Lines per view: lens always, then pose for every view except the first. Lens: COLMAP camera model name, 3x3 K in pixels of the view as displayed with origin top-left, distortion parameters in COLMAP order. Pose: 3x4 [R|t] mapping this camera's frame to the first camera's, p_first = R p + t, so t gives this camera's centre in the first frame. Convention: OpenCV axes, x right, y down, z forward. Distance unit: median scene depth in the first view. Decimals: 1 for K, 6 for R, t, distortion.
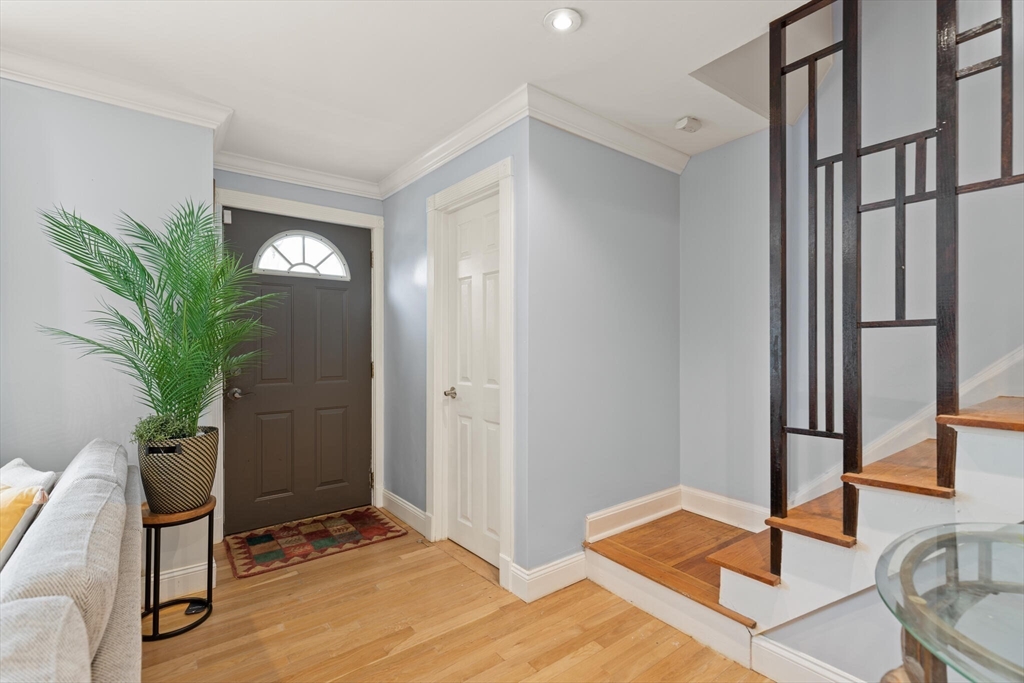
lens RADIAL K [[471.2, 0, 499.3], [0, 471.2, 339.0], [0, 0, 1]] dist [-0.000244, 0.000320]
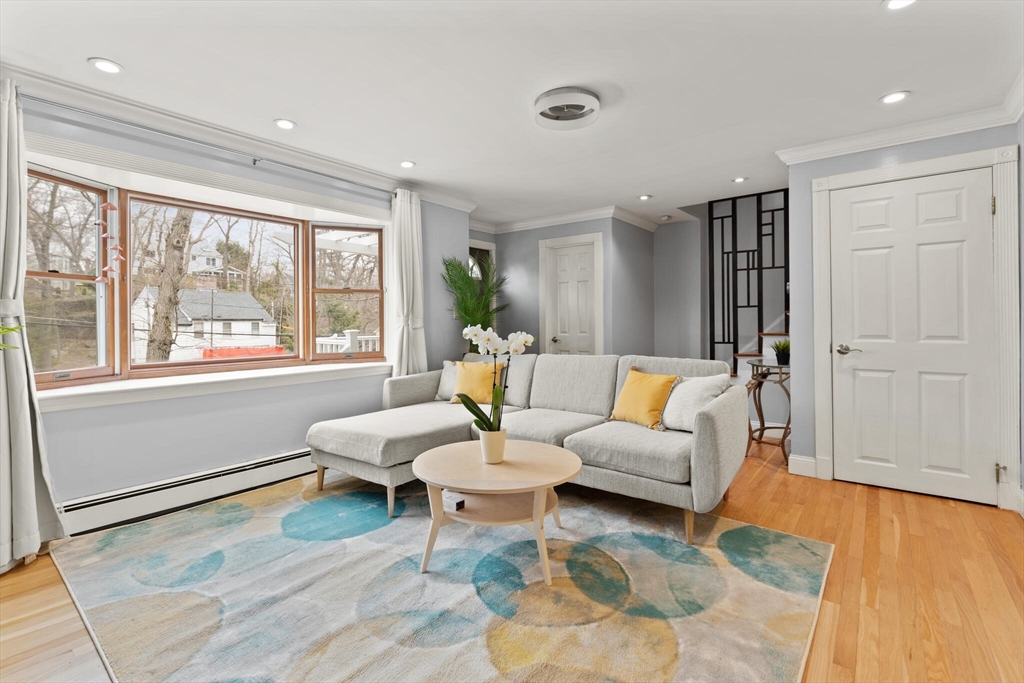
lens RADIAL K [[460.4, 0, 511.9], [0, 460.4, 313.5], [0, 0, 1]] dist [-0.000232, 0.000045]
pose [[0.969345, -0.000408, 0.245701, -1.229649], [0.002753, 0.999954, -0.009198, 0.032763], [-0.245686, 0.009592, 0.969302, -1.364481]]
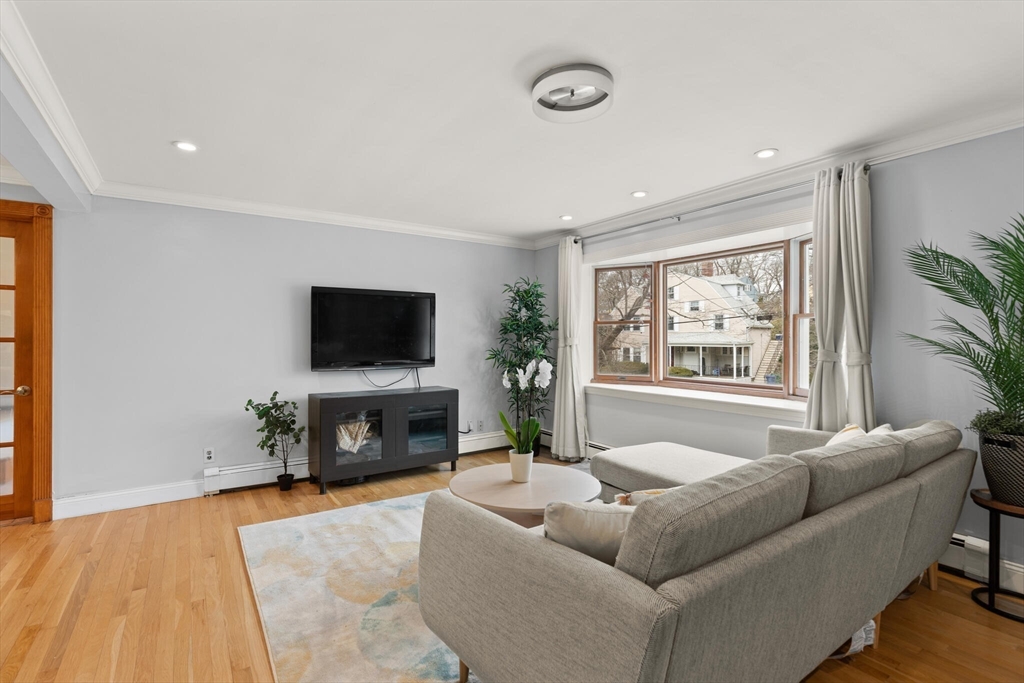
lens RADIAL K [[471.2, 0, 499.3], [0, 471.2, 339.0], [0, 0, 1]] dist [-0.000244, 0.000320]
pose [[-0.071579, -0.002027, -0.997433, 0.487200], [0.000137, 0.999998, -0.002042, -0.005364], [0.997435, -0.000283, -0.071578, -0.088390]]
